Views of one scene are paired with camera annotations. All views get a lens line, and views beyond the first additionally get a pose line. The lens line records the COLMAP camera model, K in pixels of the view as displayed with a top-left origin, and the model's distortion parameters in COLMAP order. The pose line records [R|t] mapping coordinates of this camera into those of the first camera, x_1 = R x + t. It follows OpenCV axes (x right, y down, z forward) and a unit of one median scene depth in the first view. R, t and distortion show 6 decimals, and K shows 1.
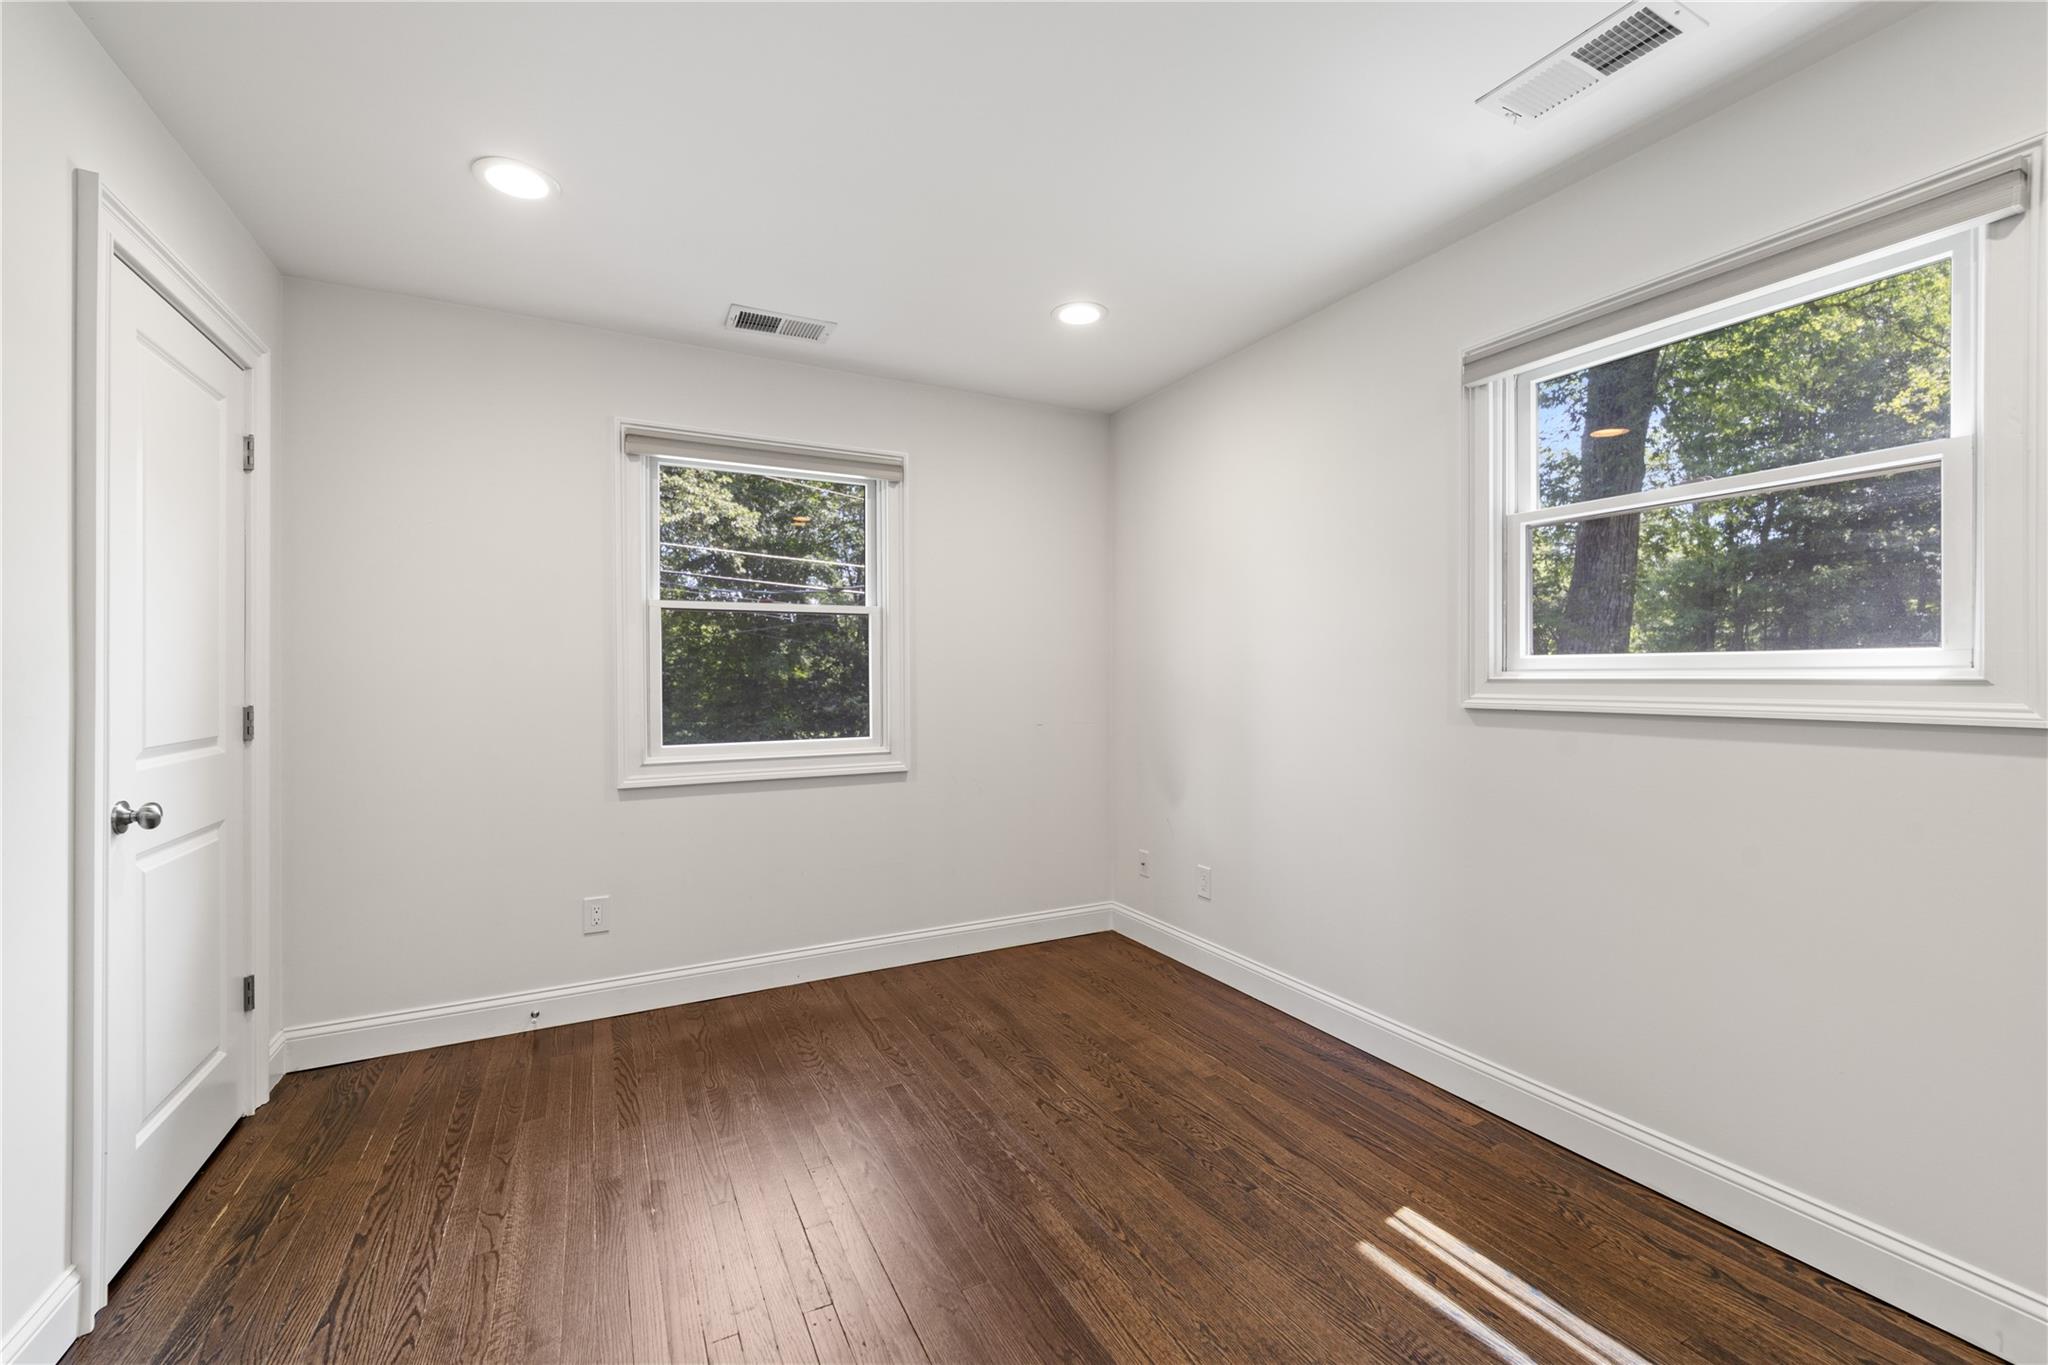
lens RADIAL K [[834.0, 0, 1032.7], [0, 834.0, 657.4], [0, 0, 1]] dist [-0.001862, -0.000075]
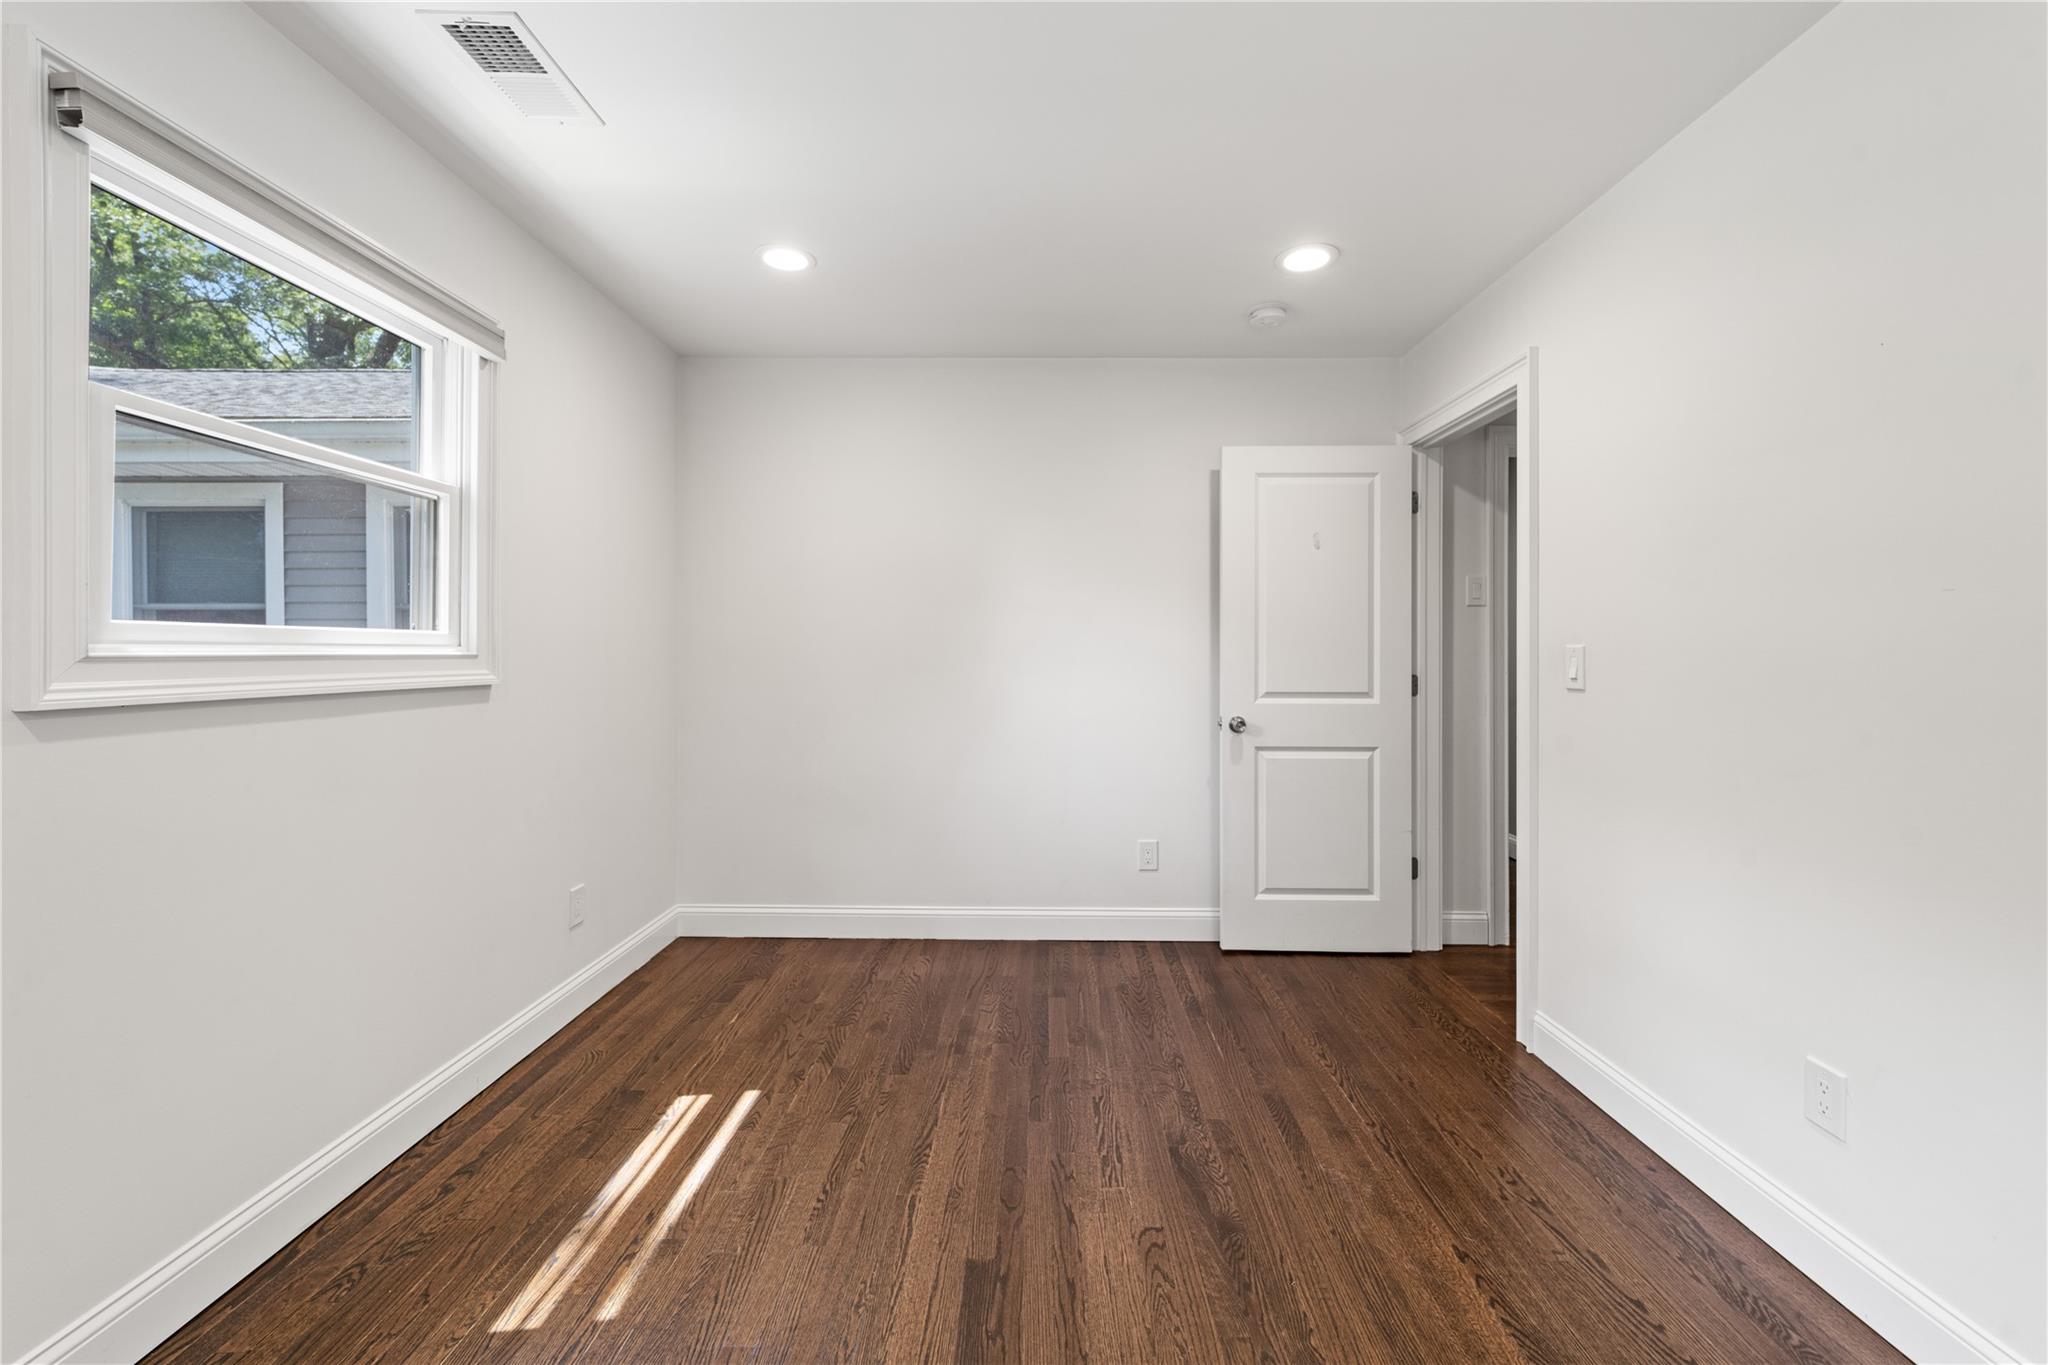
lens RADIAL K [[833.1, 0, 1038.6], [0, 833.1, 676.1], [0, 0, 1]] dist [0.001736, 0.000160]
pose [[-0.884357, 0.000339, 0.466810, -0.377411], [0.002185, 0.999992, 0.003414, 0.048984], [-0.466805, 0.004039, -0.884351, 1.483914]]
